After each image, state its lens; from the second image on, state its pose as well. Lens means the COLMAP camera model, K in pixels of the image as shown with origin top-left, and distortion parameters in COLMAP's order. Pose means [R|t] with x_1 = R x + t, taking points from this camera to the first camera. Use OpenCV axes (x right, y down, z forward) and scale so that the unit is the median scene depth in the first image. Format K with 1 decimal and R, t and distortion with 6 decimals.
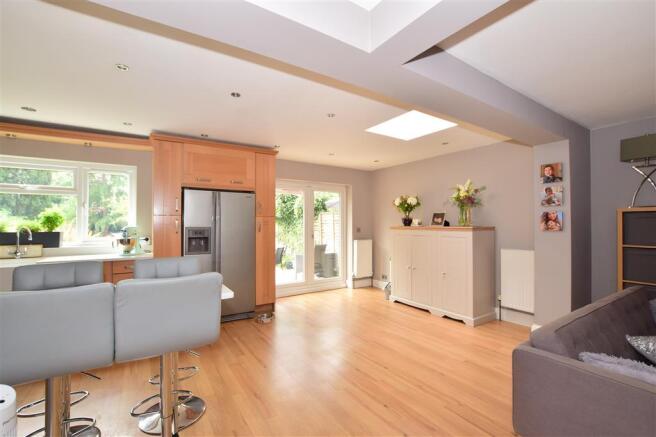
lens RADIAL K [[289.5, 0, 328.1], [0, 289.5, 219.0], [0, 0, 1]] dist [-0.000302, -0.000243]
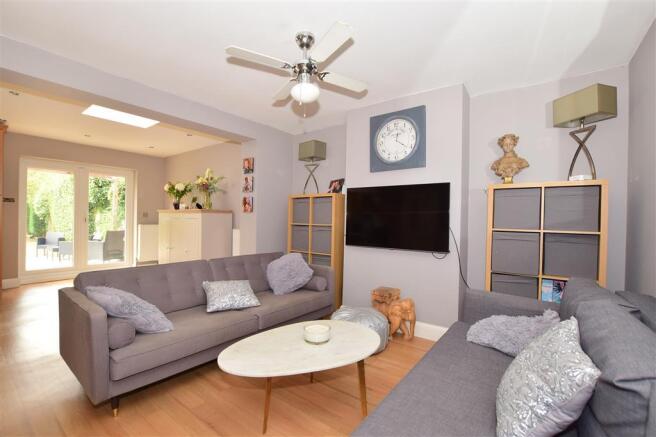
lens RADIAL K [[289.5, 0, 327.9], [0, 289.5, 219.4], [0, 0, 1]] dist [-0.000302, -0.000243]
pose [[0.946245, 0.012600, 0.323205, 0.520862], [-0.018871, 0.999689, 0.016276, 0.034205], [-0.322899, -0.021500, 0.946189, -0.222122]]
